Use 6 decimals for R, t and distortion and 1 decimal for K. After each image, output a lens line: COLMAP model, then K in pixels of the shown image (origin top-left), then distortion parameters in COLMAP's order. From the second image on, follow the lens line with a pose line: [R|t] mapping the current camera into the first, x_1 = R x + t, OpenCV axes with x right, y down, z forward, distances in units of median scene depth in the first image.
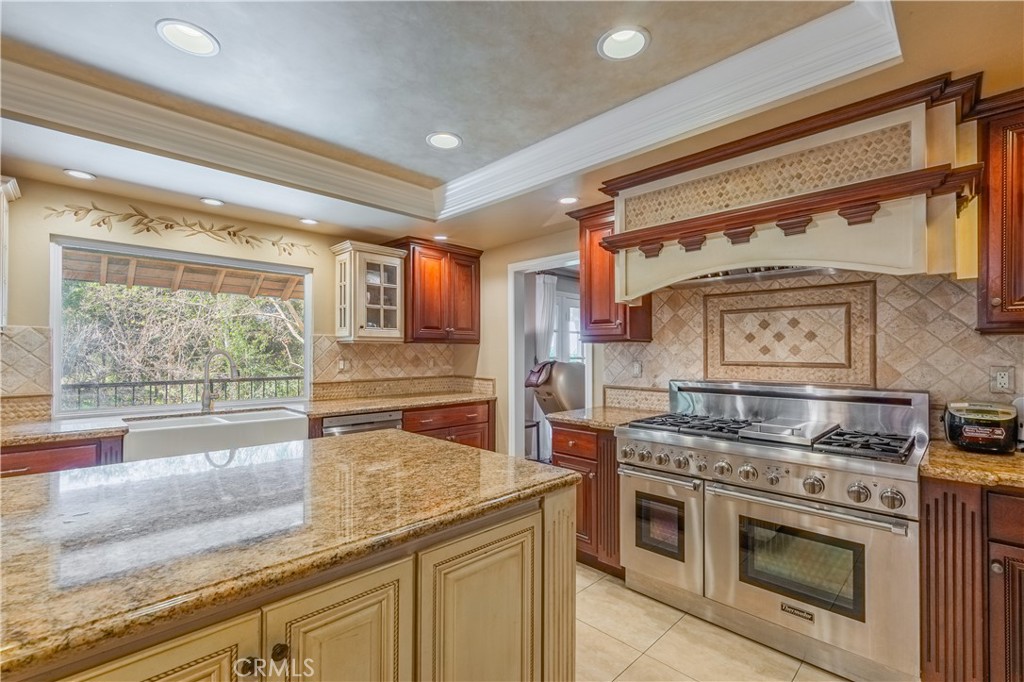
lens RADIAL K [[450.1, 0, 524.1], [0, 450.1, 352.2], [0, 0, 1]] dist [-0.004755, -0.000164]
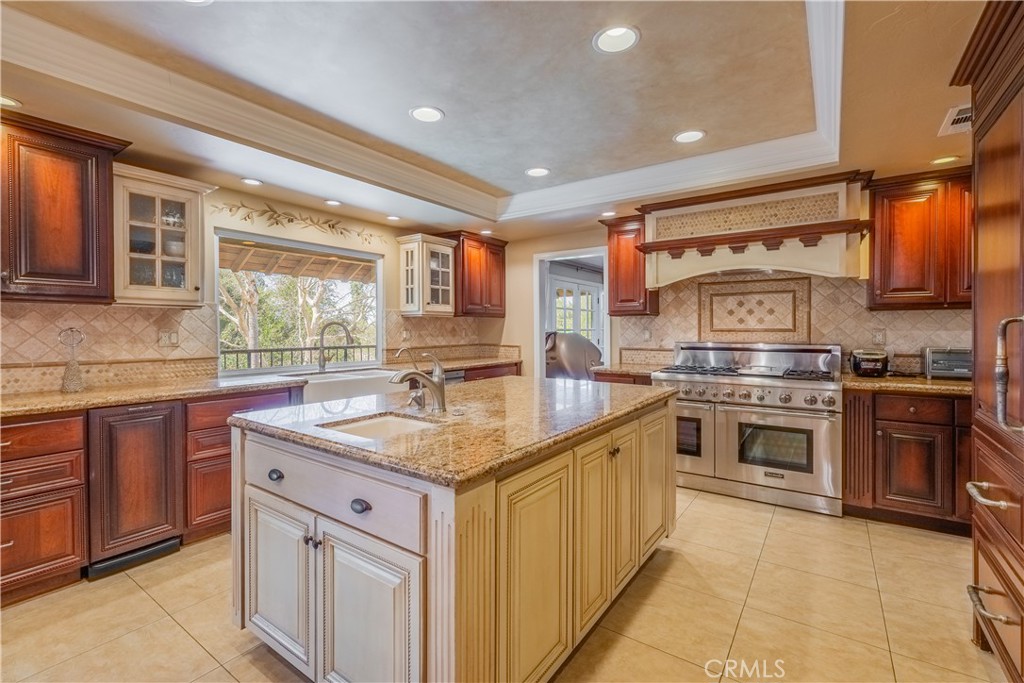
lens RADIAL K [[450.1, 0, 517.3], [0, 450.1, 334.3], [0, 0, 1]] dist [-0.004755, -0.000164]
pose [[0.986355, -0.005771, 0.164532, -0.426743], [0.003391, 0.999886, 0.014745, 0.014654], [-0.164598, -0.013986, 0.986262, -0.344034]]
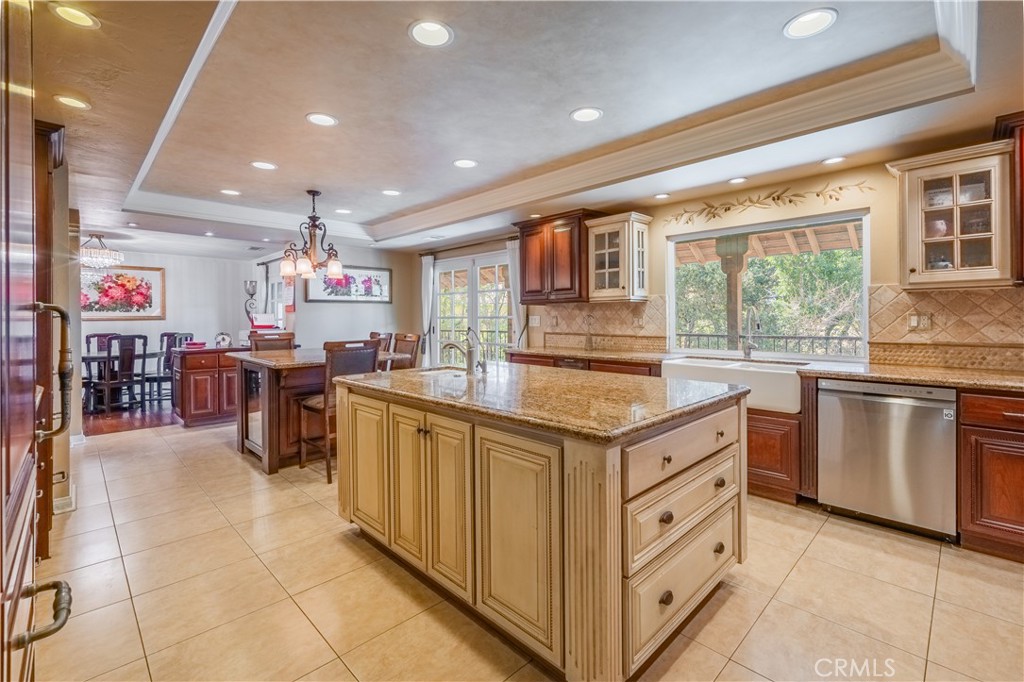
lens RADIAL K [[450.1, 0, 495.9], [0, 450.1, 318.8], [0, 0, 1]] dist [-0.004755, -0.000164]
pose [[-0.039669, -0.001004, -0.999212, 0.542444], [0.010143, 0.999948, -0.001407, 0.024135], [0.999161, -0.010191, -0.039656, 0.440705]]
